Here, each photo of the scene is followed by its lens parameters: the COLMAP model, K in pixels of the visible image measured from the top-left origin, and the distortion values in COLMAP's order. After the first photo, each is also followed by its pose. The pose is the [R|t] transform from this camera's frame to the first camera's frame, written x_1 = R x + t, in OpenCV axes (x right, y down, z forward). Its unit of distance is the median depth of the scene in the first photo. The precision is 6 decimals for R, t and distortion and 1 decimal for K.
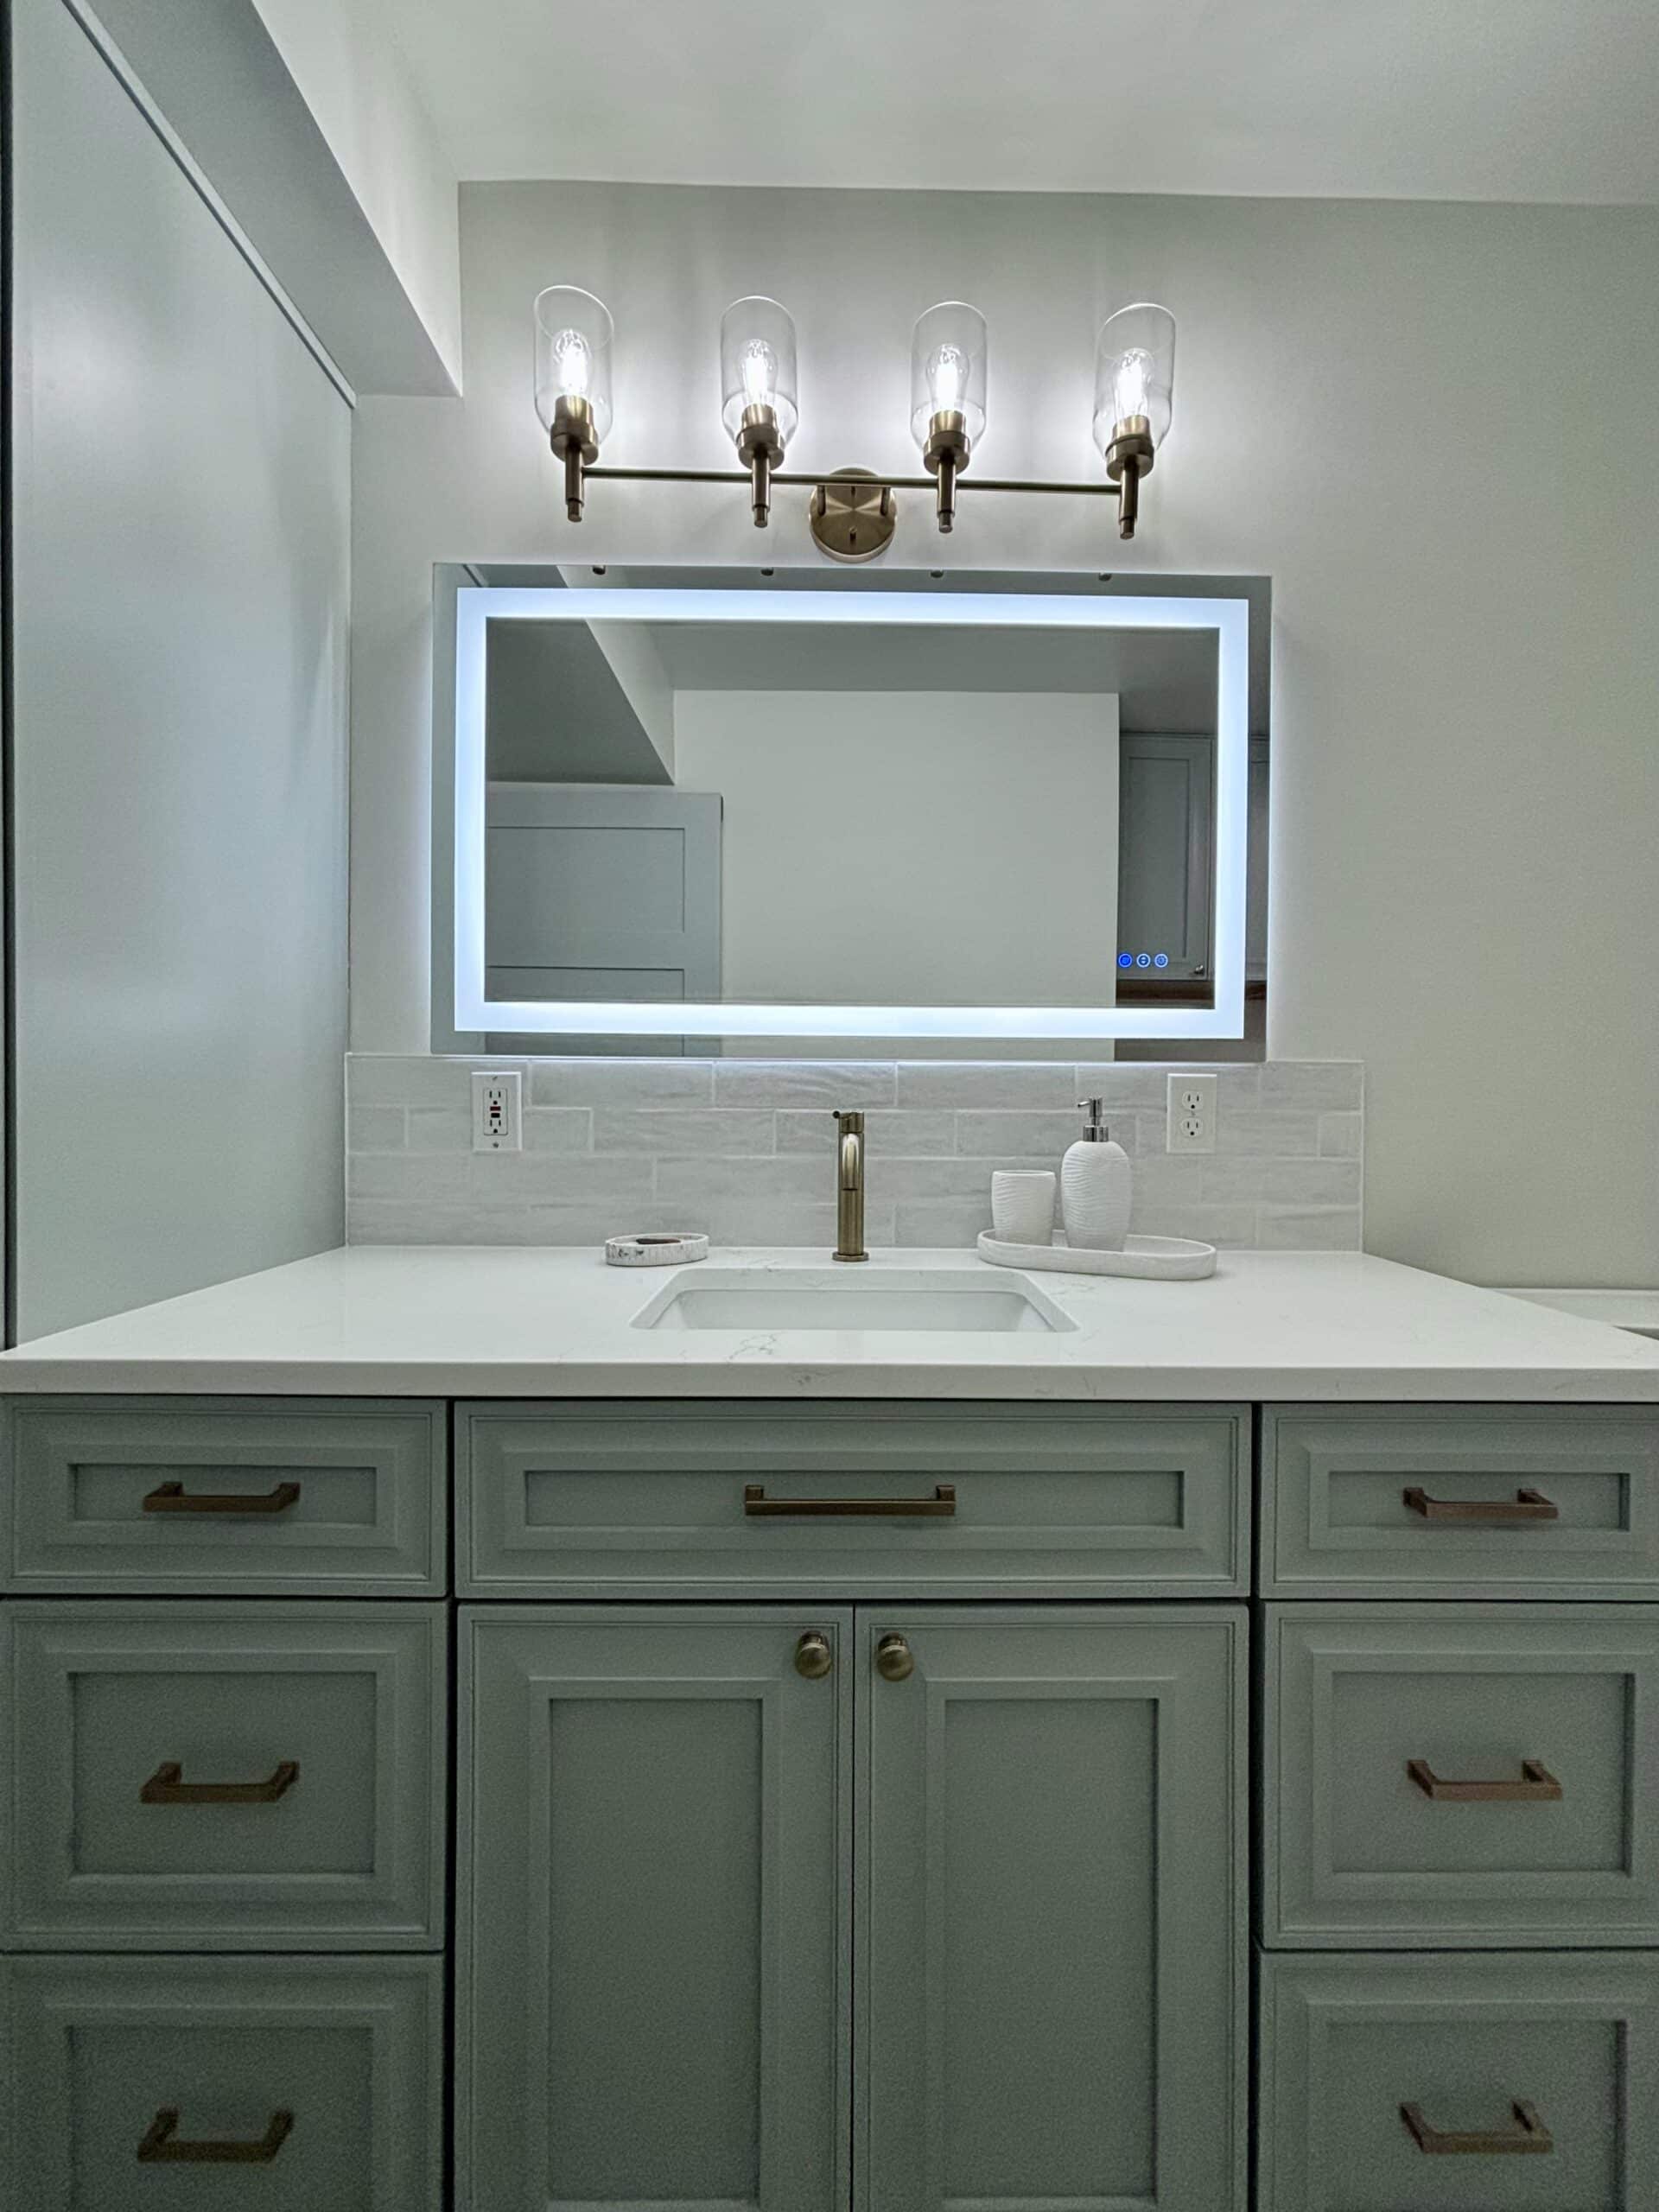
lens RADIAL K [[893.1, 0, 832.7], [0, 893.1, 1108.4], [0, 0, 1]] dist [0.002300, 0.000179]
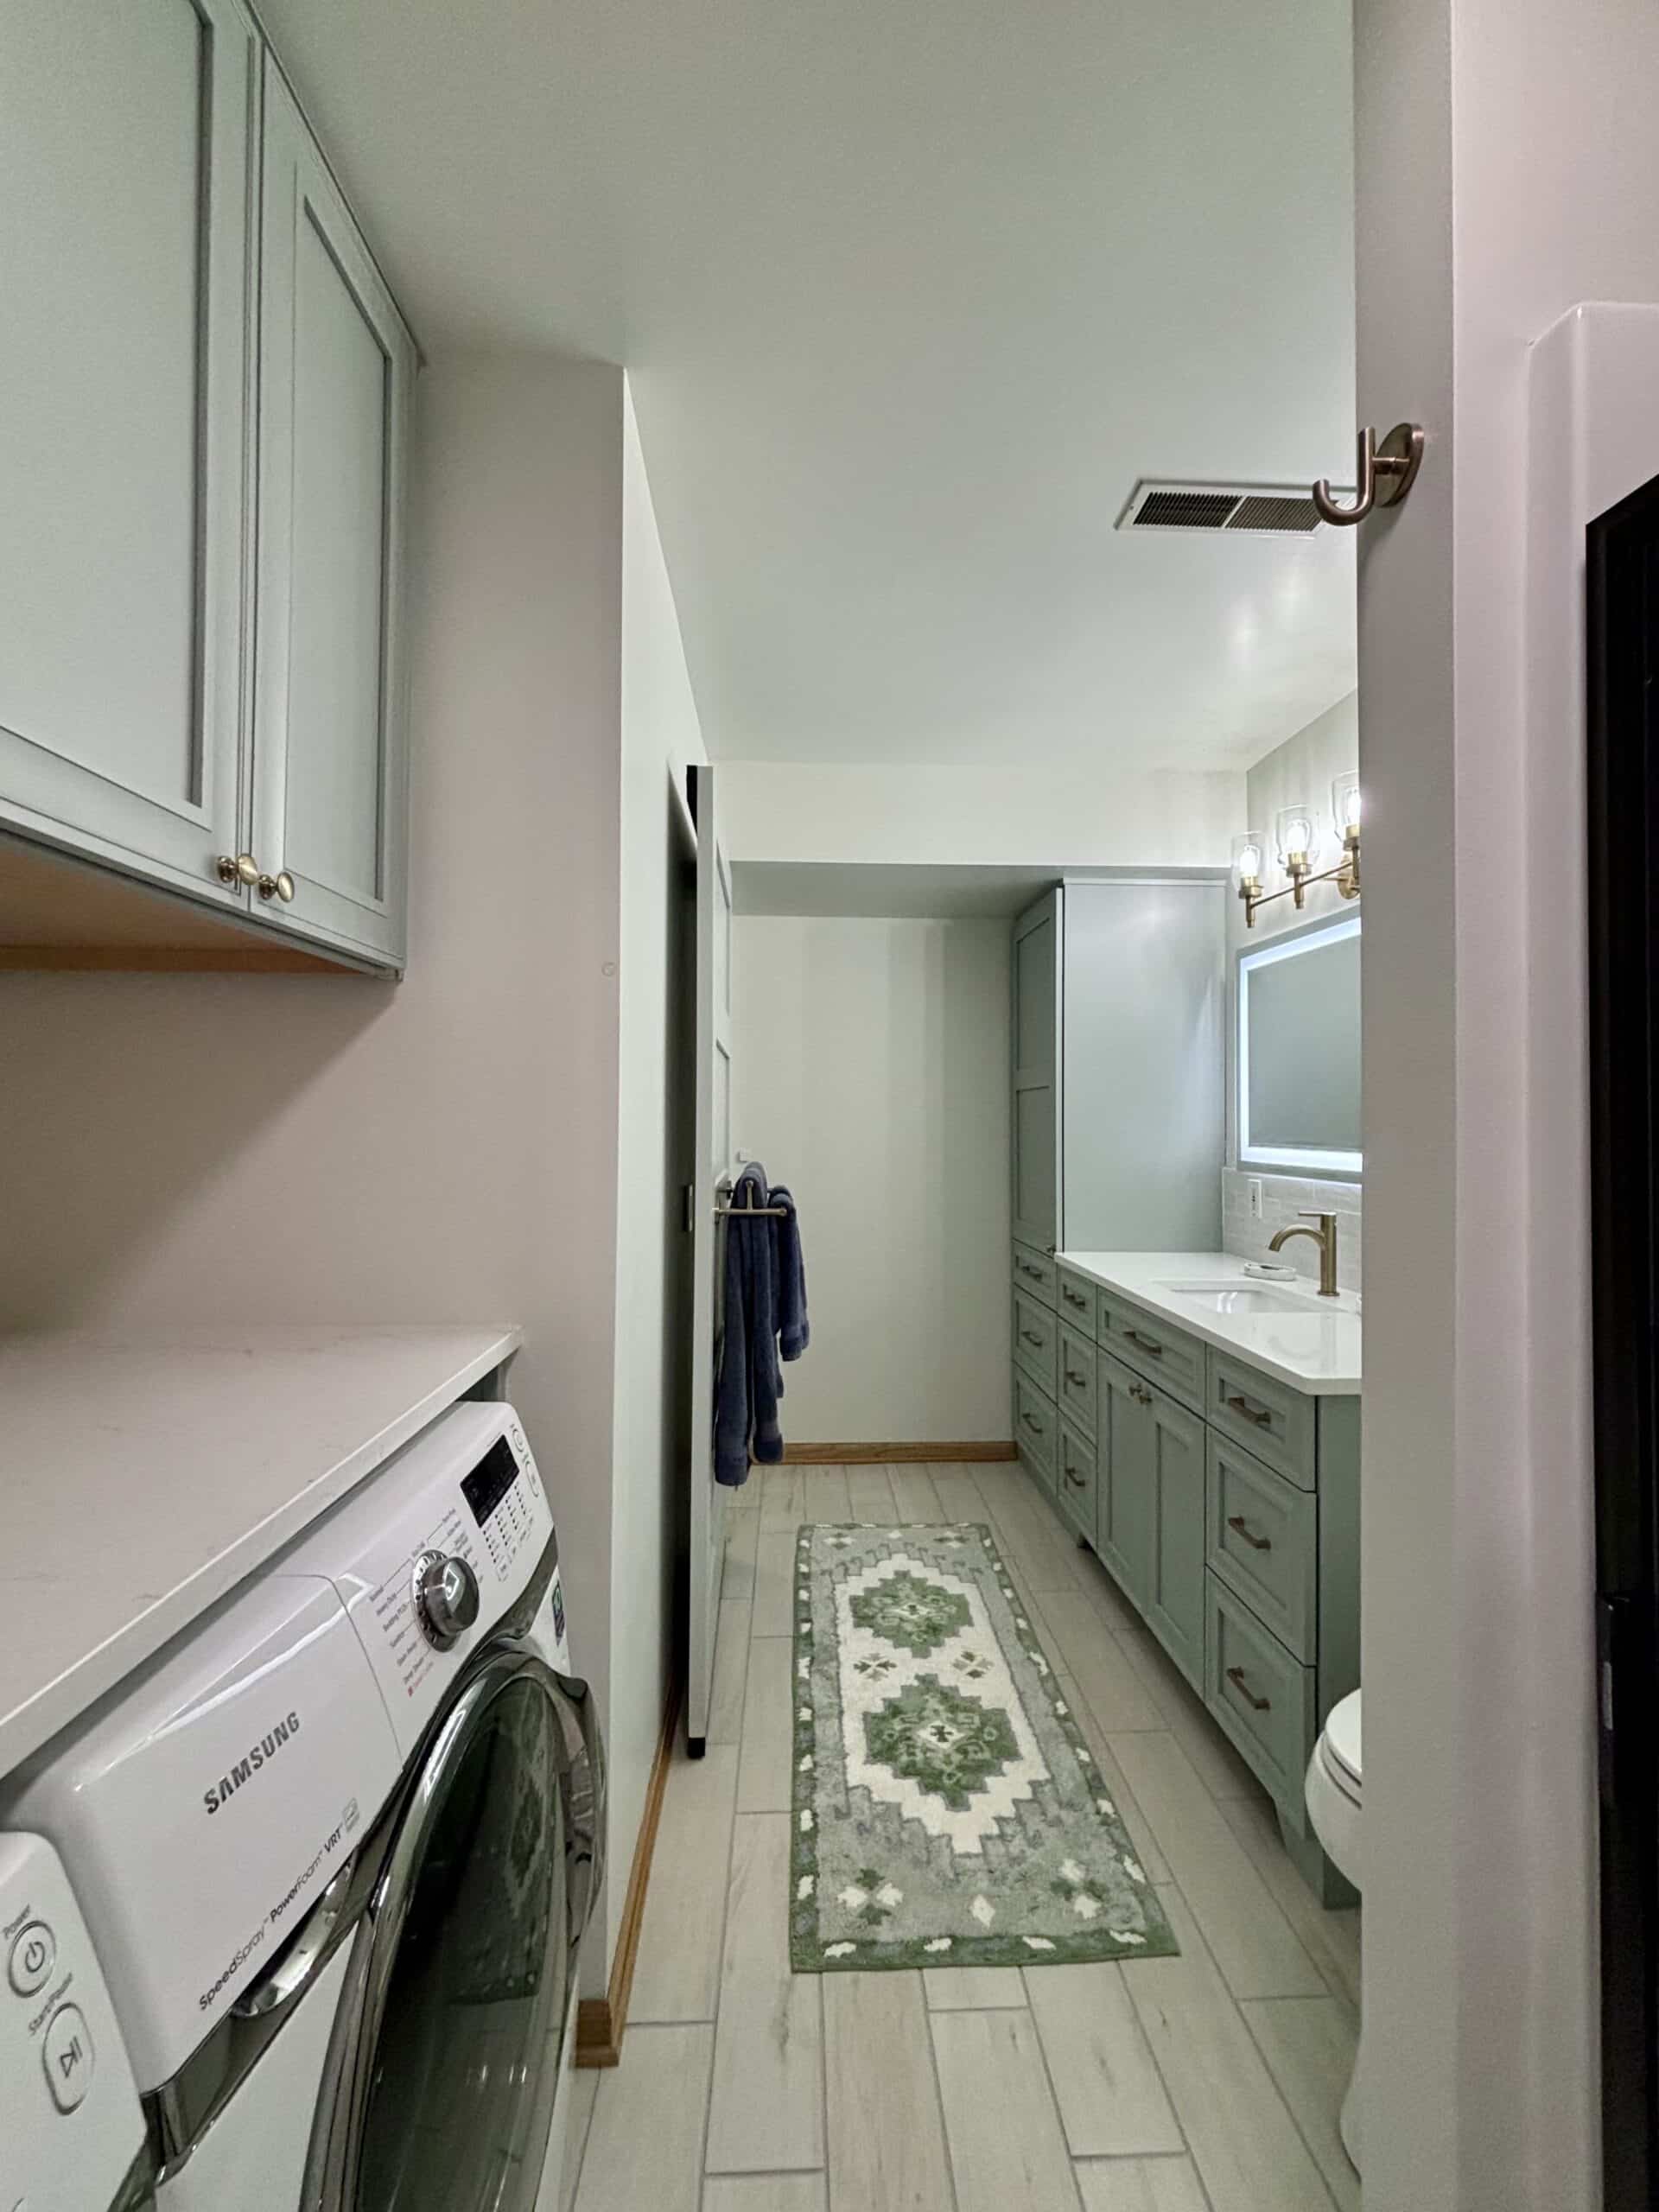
lens RADIAL K [[877.1, 0, 829.5], [0, 877.1, 1106.0], [0, 0, 1]] dist [0.001538, 0.000040]
pose [[0.035776, -0.029782, -0.998916, 1.752921], [-0.013893, 0.999444, -0.030296, -0.145177], [0.999263, 0.014962, 0.035343, -0.091790]]
